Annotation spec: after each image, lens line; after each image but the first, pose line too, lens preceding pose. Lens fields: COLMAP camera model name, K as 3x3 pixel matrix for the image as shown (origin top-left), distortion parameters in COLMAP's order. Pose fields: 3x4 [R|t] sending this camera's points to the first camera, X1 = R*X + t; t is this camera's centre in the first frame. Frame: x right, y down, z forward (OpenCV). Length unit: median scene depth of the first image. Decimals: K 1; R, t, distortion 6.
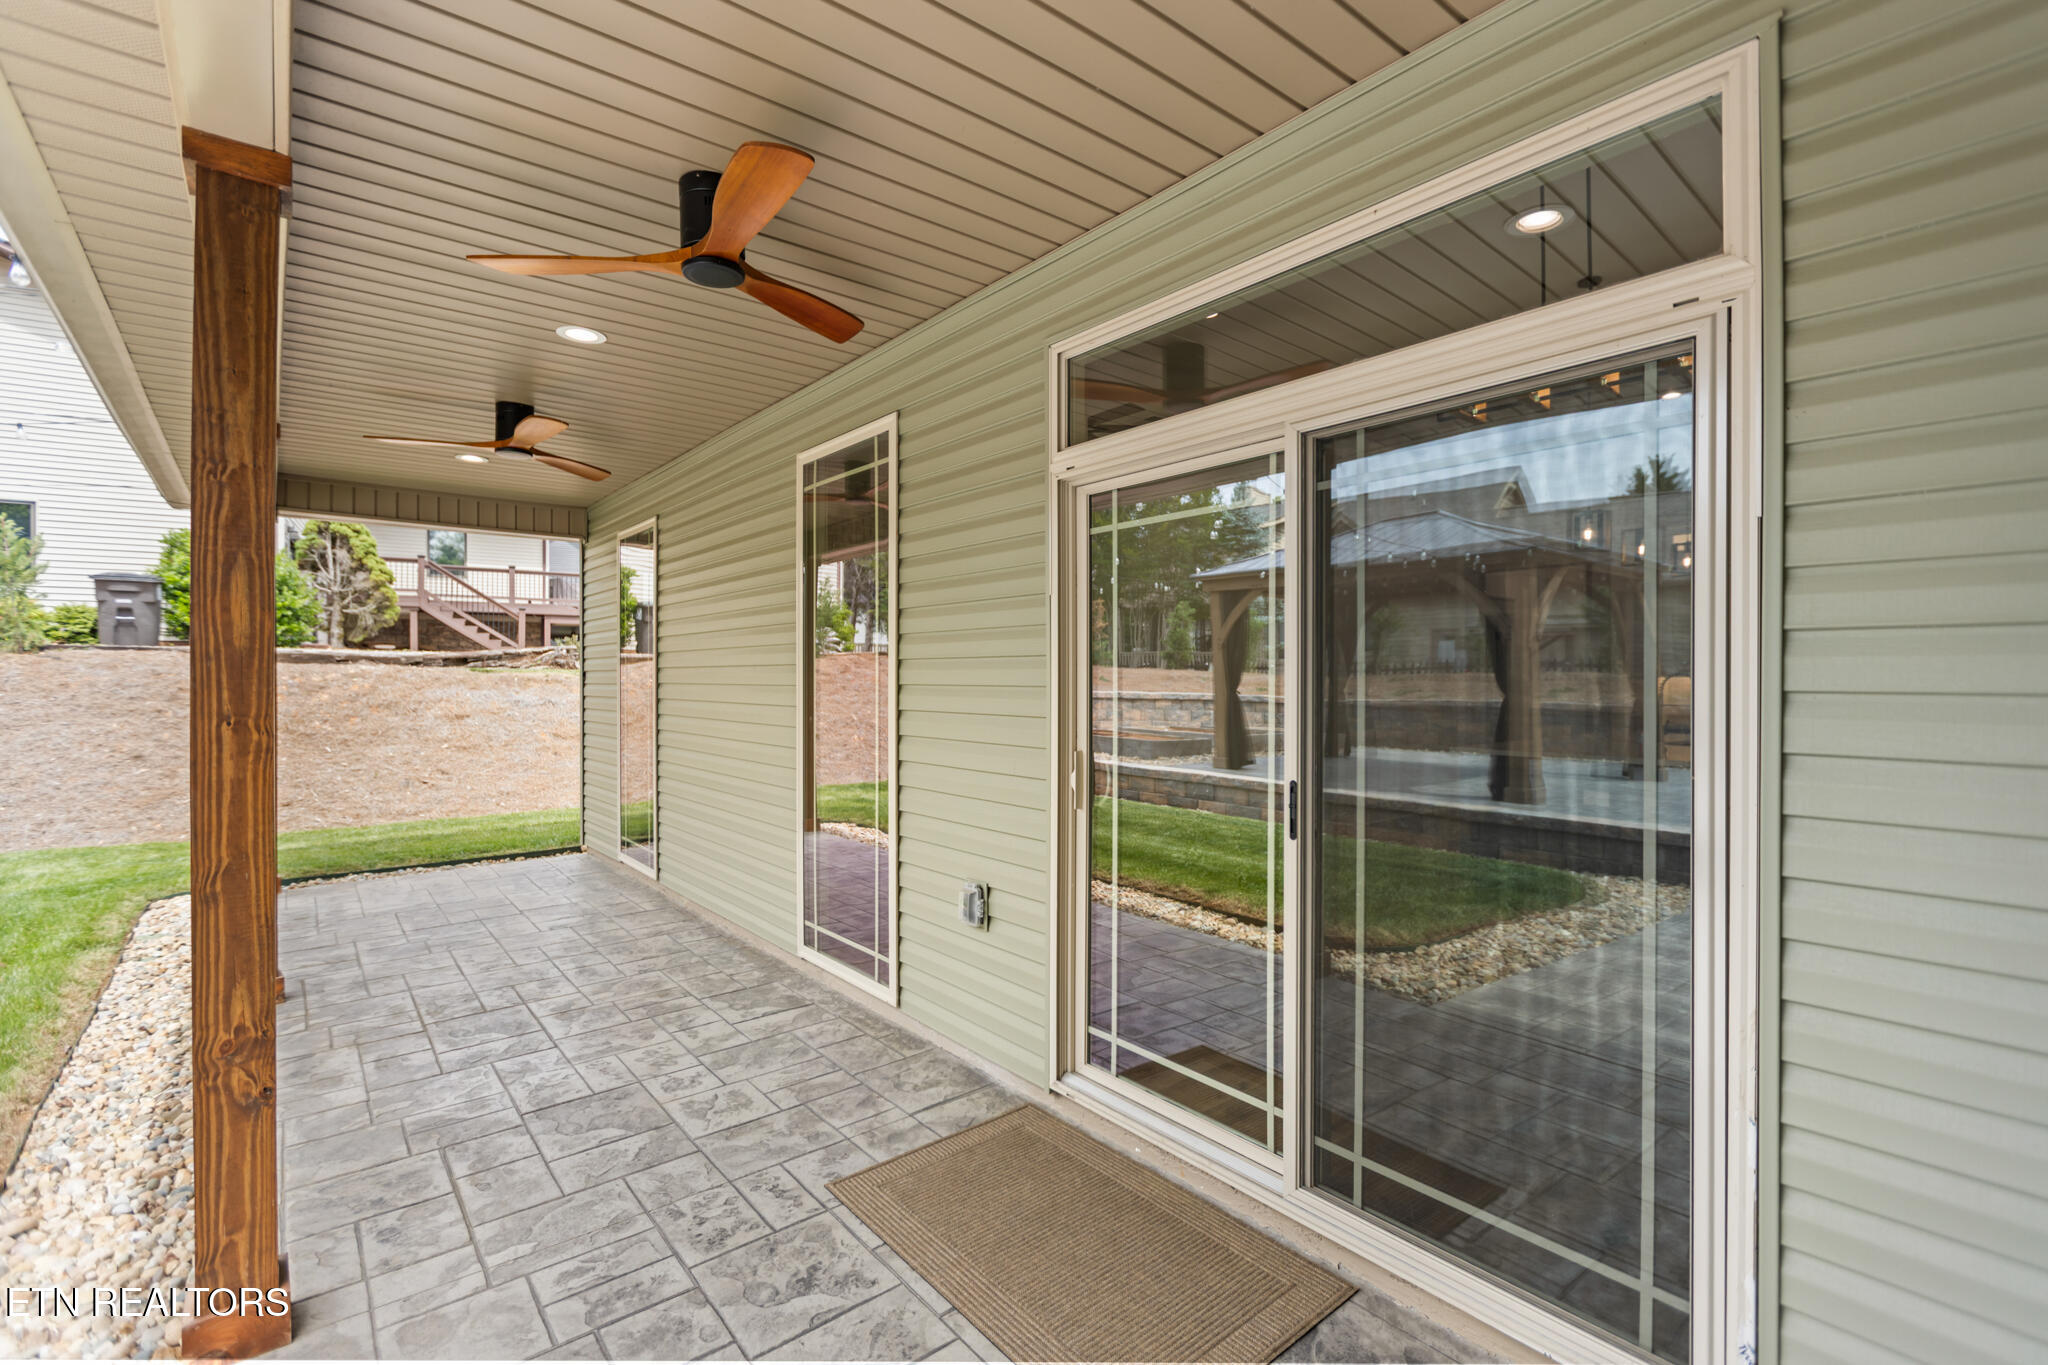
lens RADIAL K [[916.2, 0, 1011.6], [0, 916.2, 681.9], [0, 0, 1]] dist [0.002818, -0.001598]
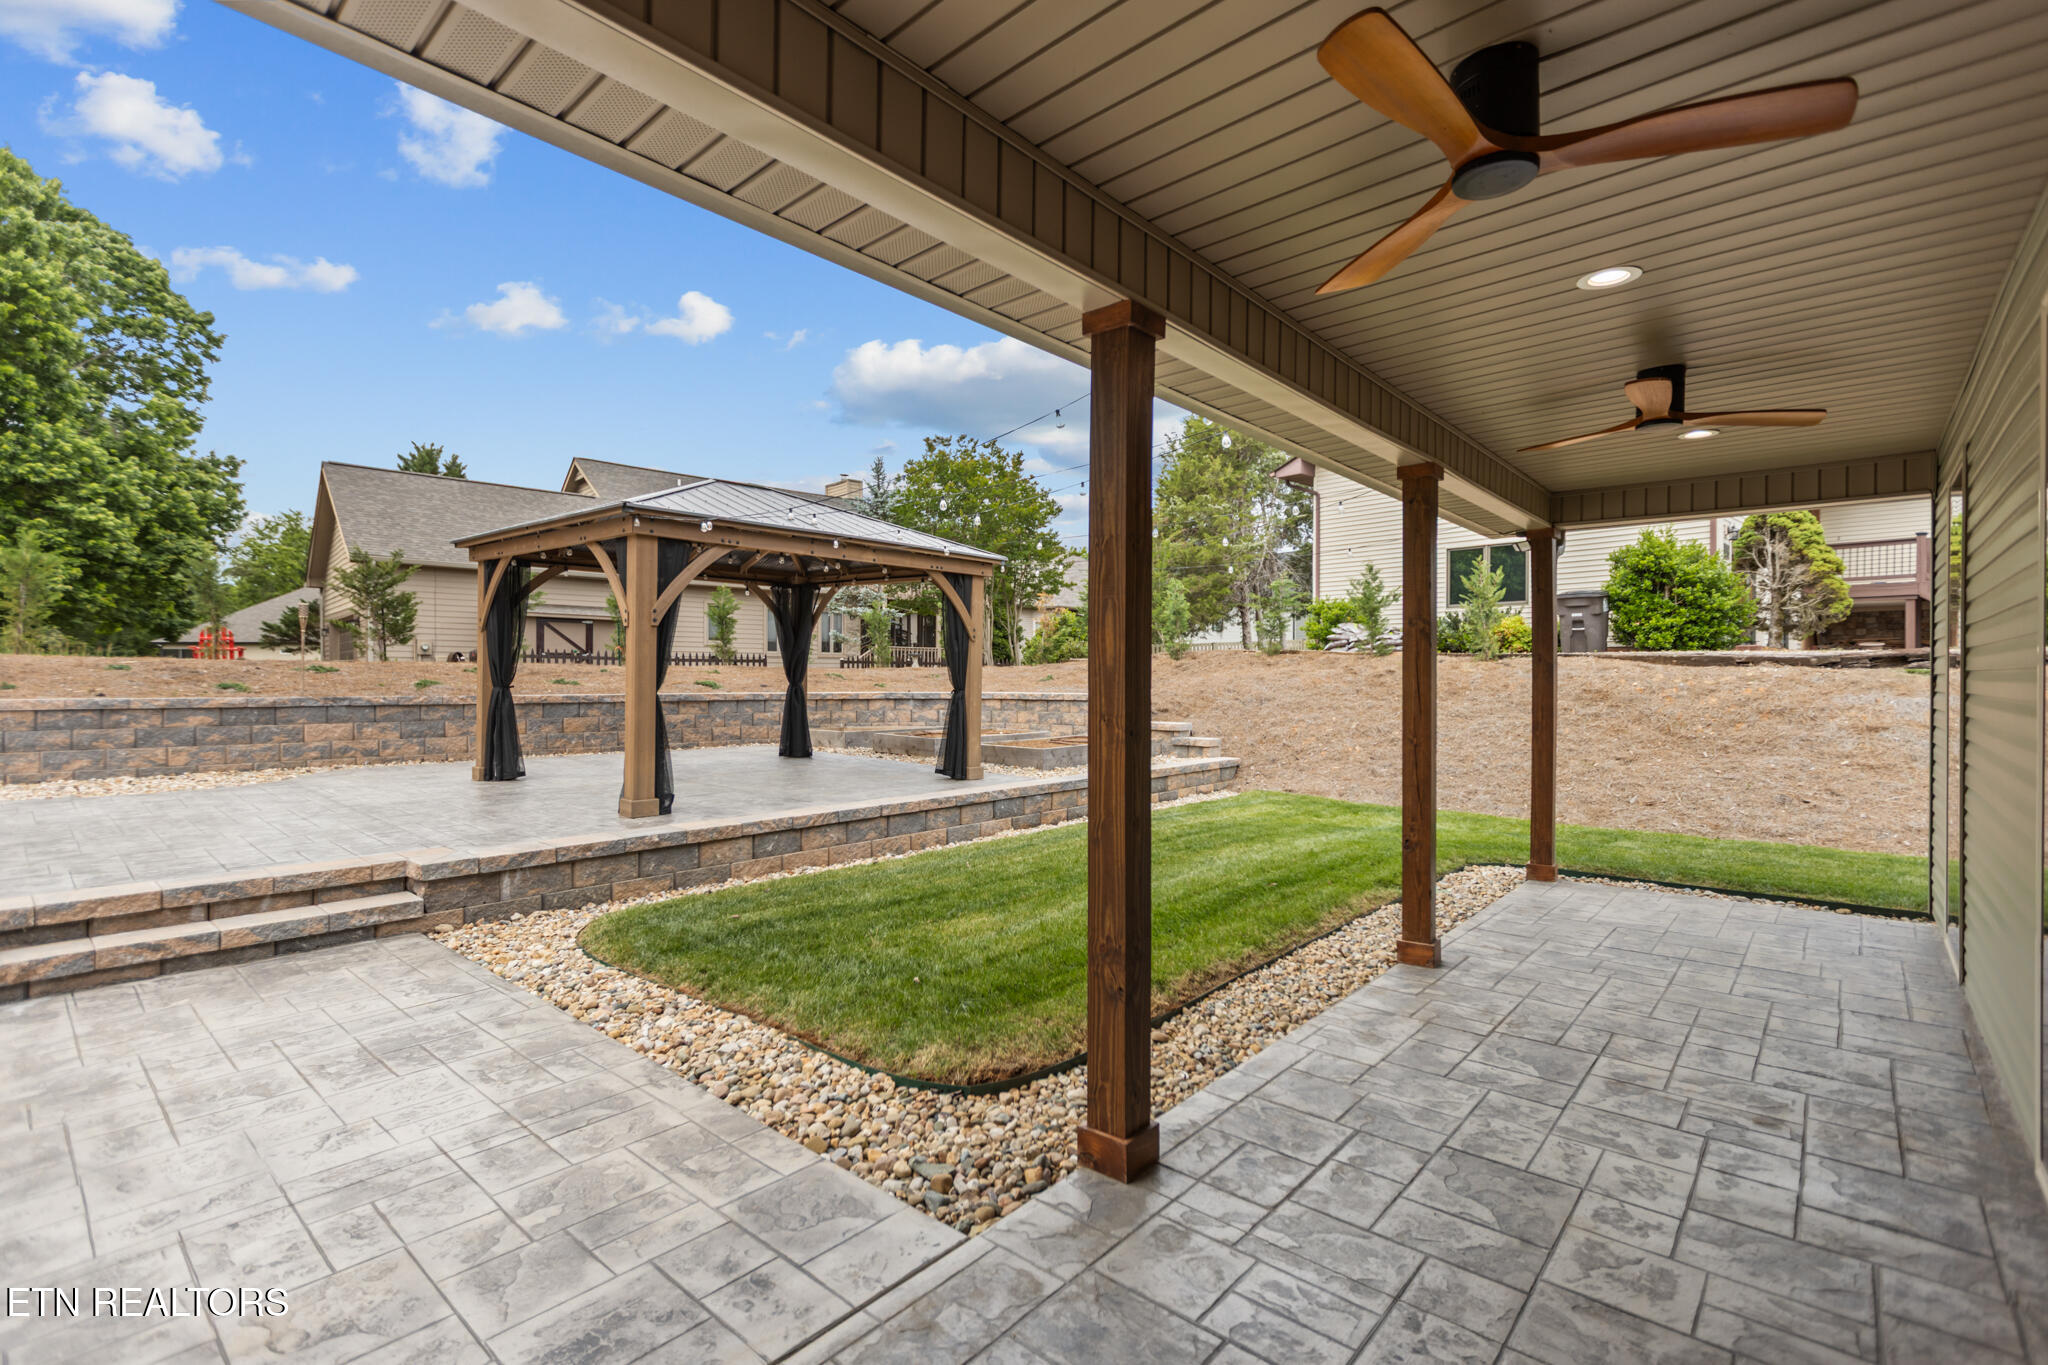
lens RADIAL K [[916.2, 0, 1011.6], [0, 916.2, 681.9], [0, 0, 1]] dist [0.002818, -0.001598]
pose [[0.164175, 0.005783, -0.986414, 0.212255], [-0.006535, 0.999967, 0.004775, -0.007447], [0.986410, 0.005662, 0.164208, 0.256913]]
